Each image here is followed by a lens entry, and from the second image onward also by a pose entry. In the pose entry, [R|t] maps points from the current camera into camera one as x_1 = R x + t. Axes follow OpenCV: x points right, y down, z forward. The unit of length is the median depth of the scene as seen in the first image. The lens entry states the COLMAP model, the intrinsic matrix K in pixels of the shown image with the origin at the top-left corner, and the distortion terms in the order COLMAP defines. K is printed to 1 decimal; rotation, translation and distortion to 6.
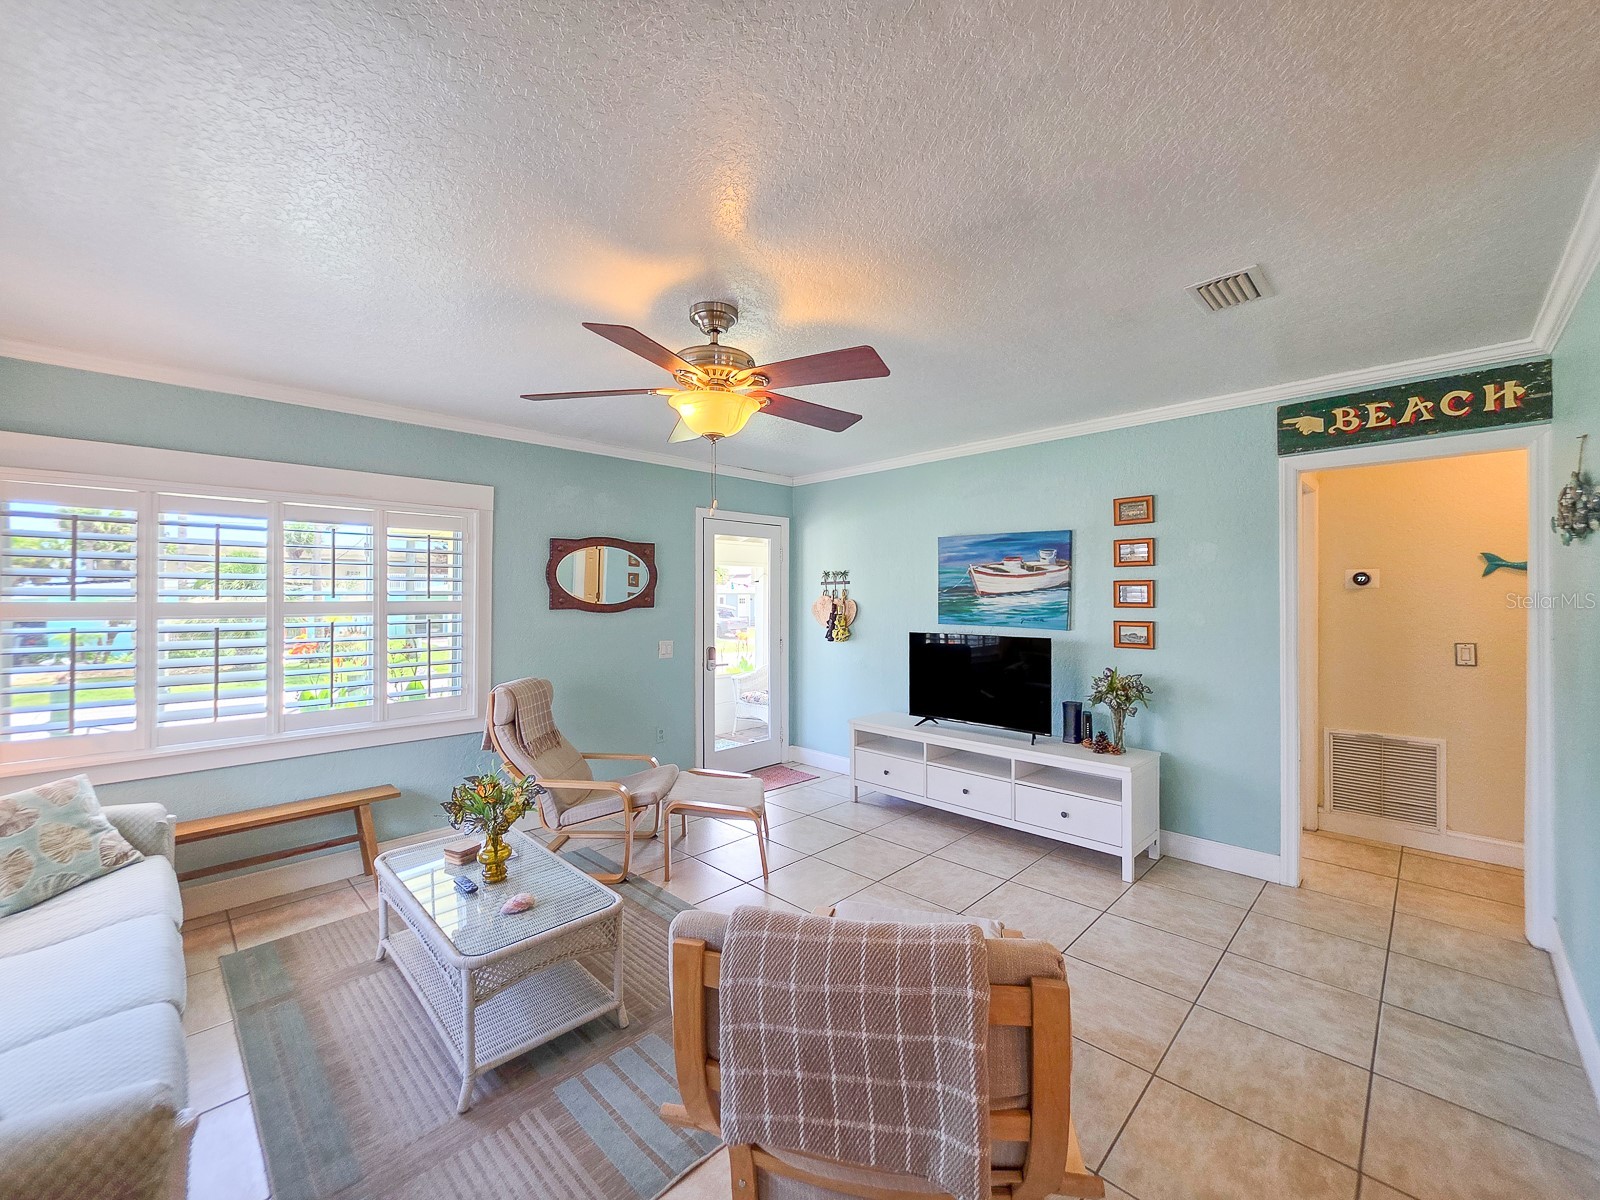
lens RADIAL K [[649.4, 0, 815.6], [0, 649.4, 592.4], [0, 0, 1]] dist [-0.000833, -0.001069]
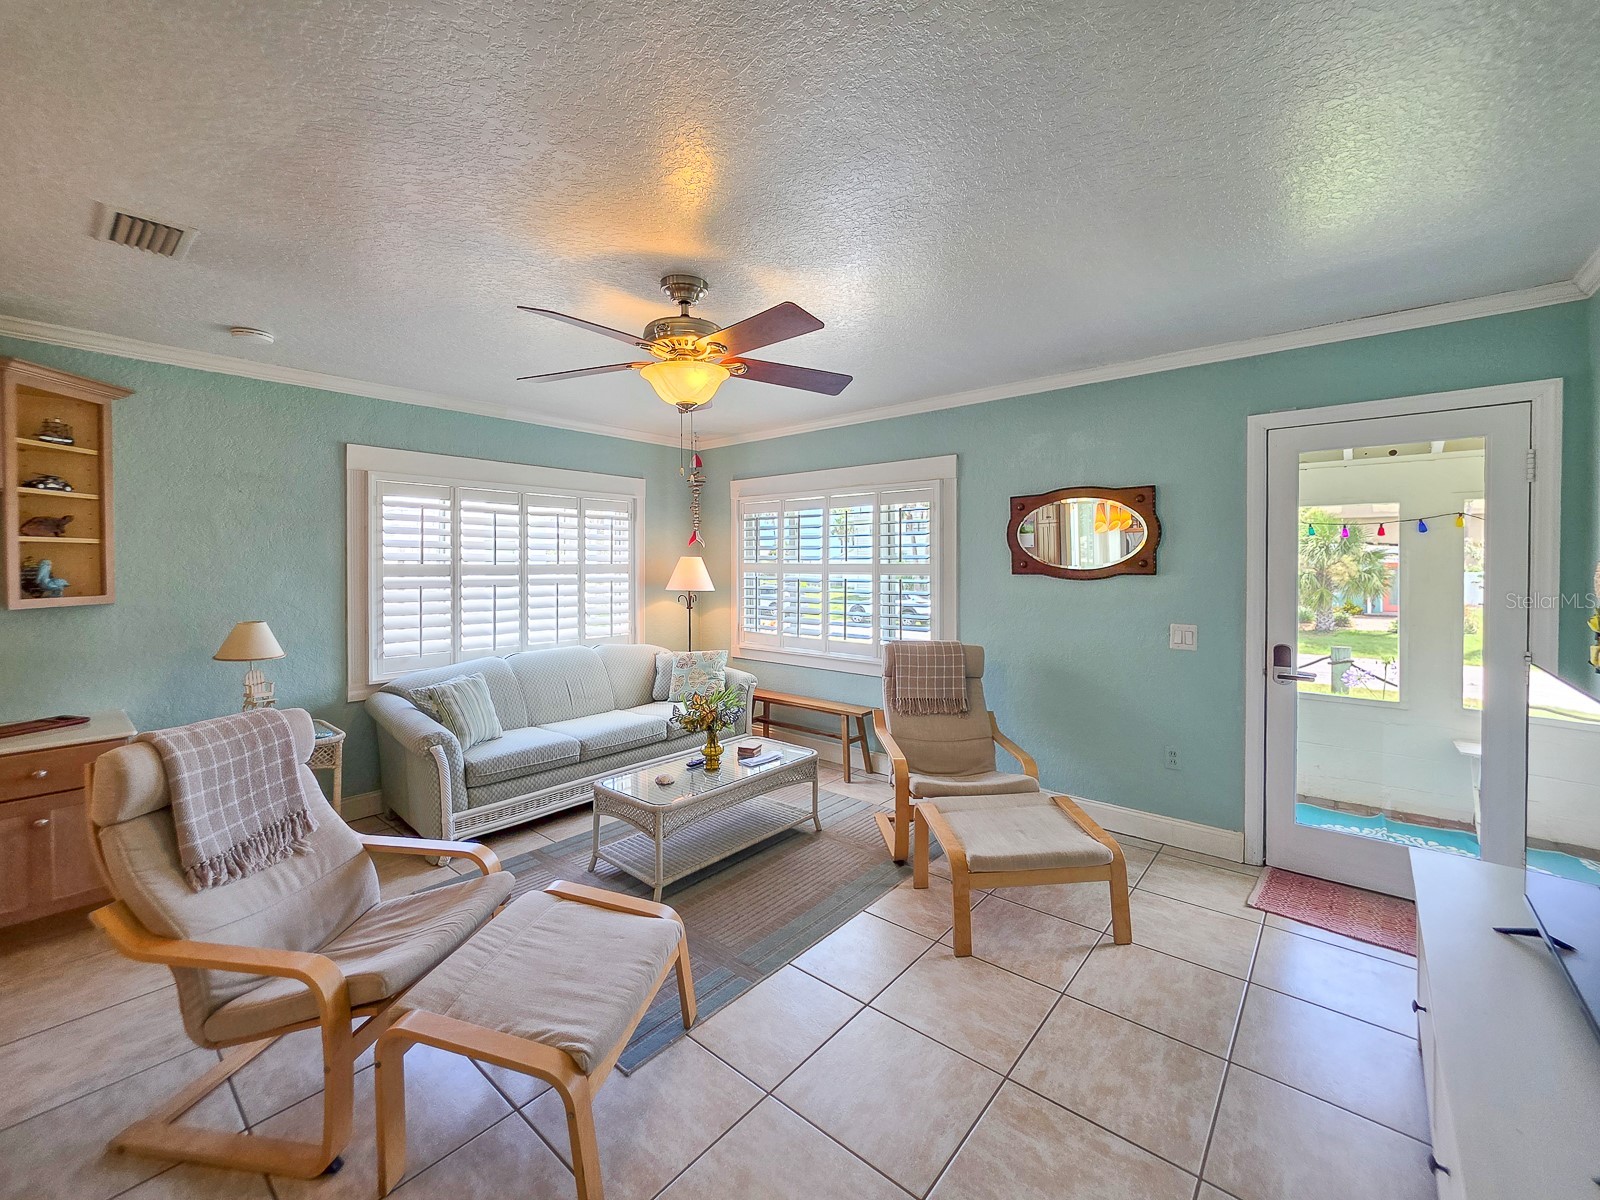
lens RADIAL K [[649.4, 0, 781.9], [0, 649.4, 572.6], [0, 0, 1]] dist [-0.000833, -0.001069]
pose [[0.066960, 0.021178, -0.997531, 0.483468], [0.009016, 0.999721, 0.021829, 0.001100], [0.997715, -0.010455, 0.066751, 0.600154]]
